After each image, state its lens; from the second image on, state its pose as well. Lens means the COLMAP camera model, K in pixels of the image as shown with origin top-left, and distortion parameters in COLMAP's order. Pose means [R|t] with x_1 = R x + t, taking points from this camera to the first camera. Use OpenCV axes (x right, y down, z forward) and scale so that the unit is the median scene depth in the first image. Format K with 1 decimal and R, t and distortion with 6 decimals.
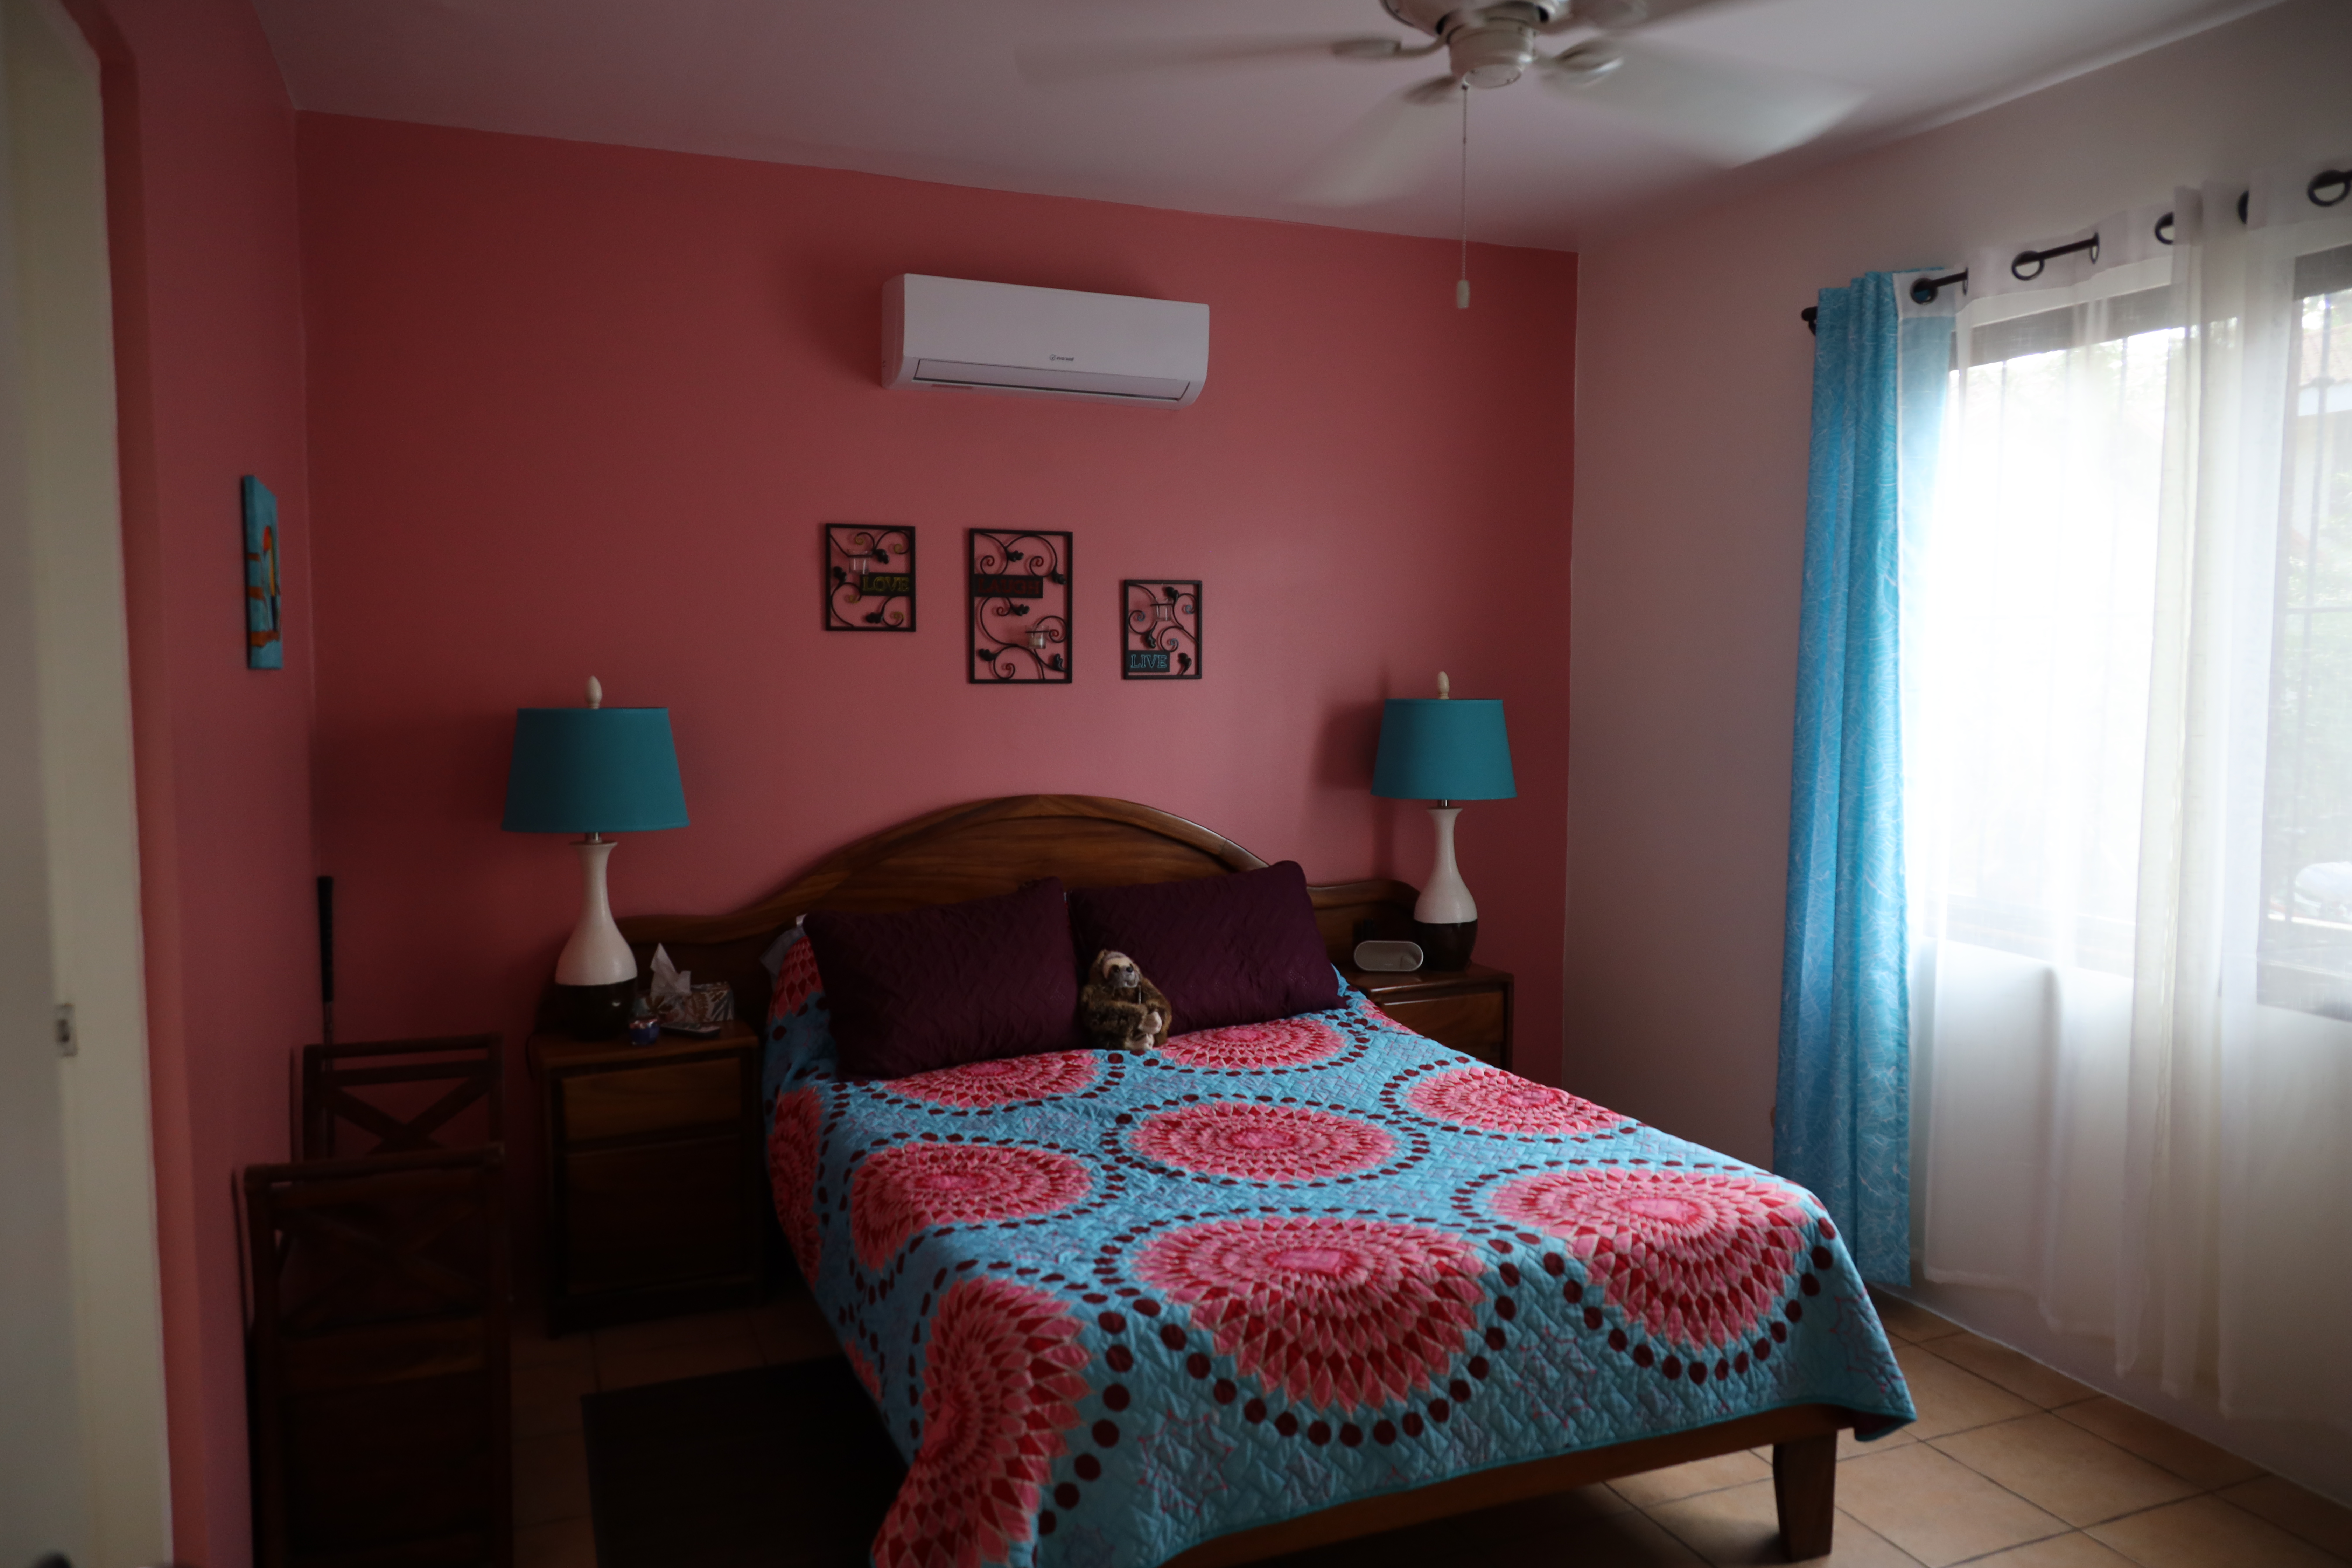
lens RADIAL K [[1614.5, 0, 1160.6], [0, 1614.5, 786.0], [0, 0, 1]] dist [0.007222, -0.000548]
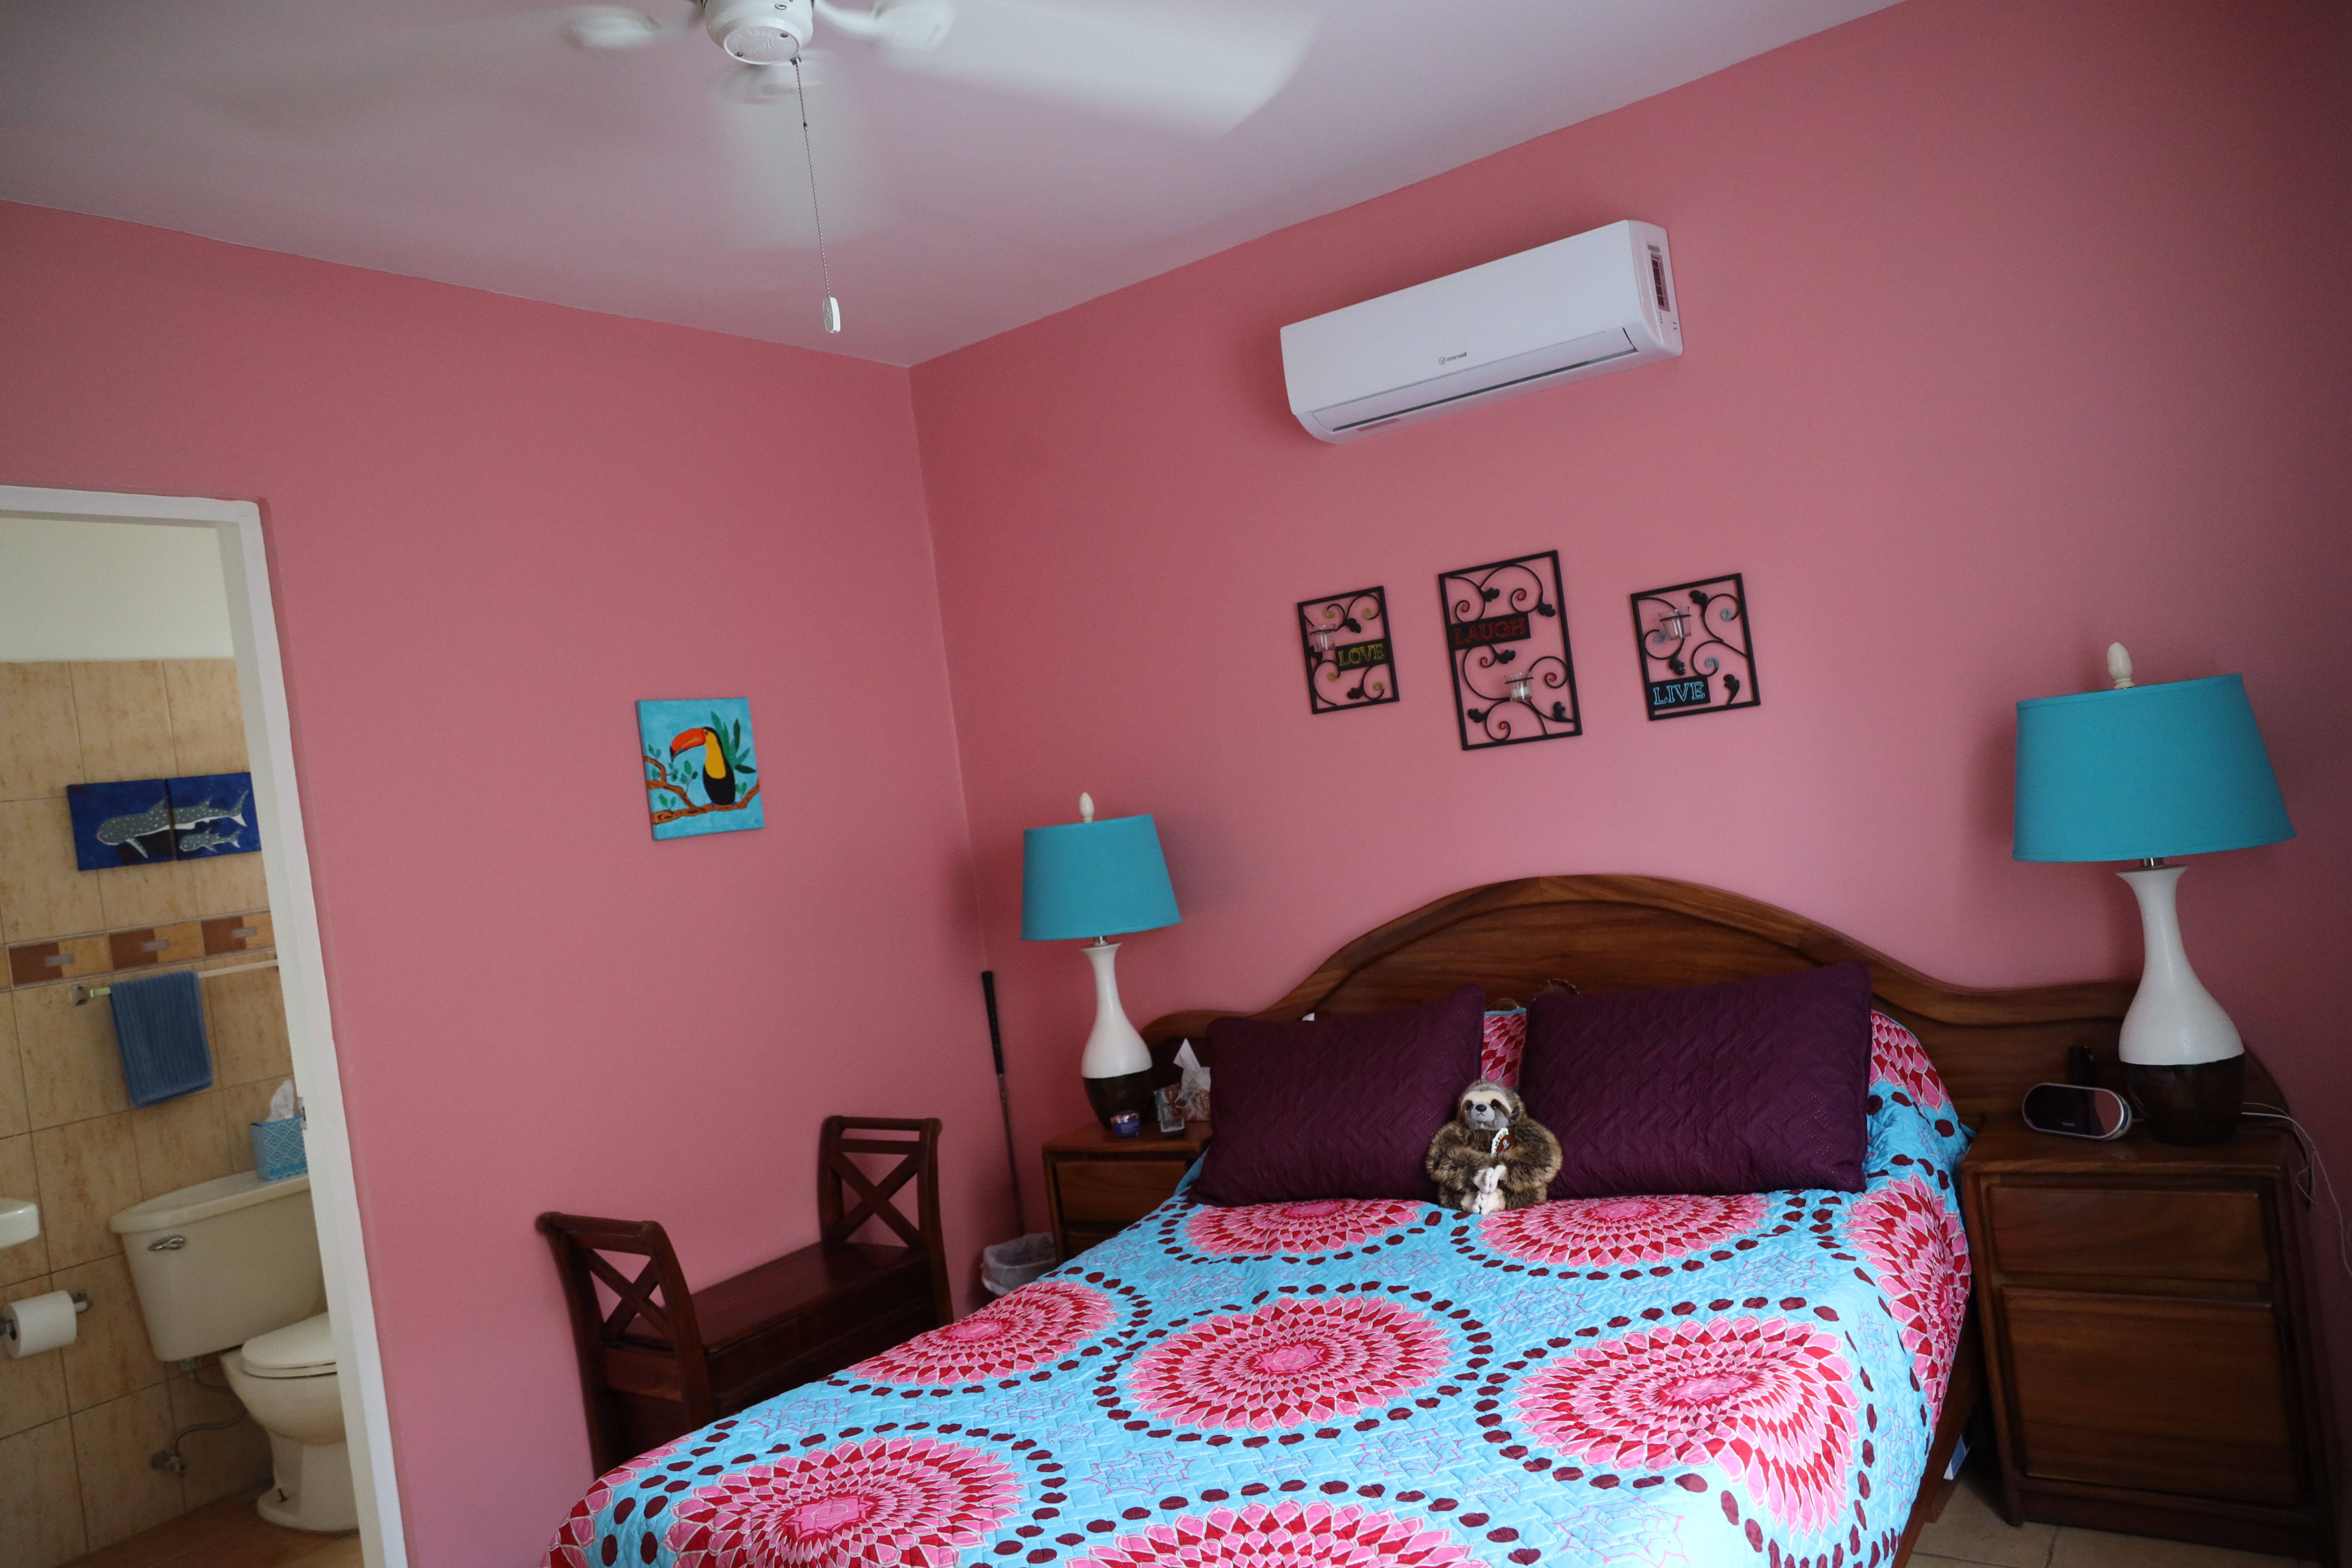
lens RADIAL K [[1619.4, 0, 1179.7], [0, 1619.4, 792.9], [0, 0, 1]] dist [-0.001442, 0.002298]
pose [[0.534176, -0.070079, -0.842463, 0.537657], [0.074242, 0.996597, -0.035827, -0.021798], [0.842107, -0.043408, 0.537561, 0.414875]]
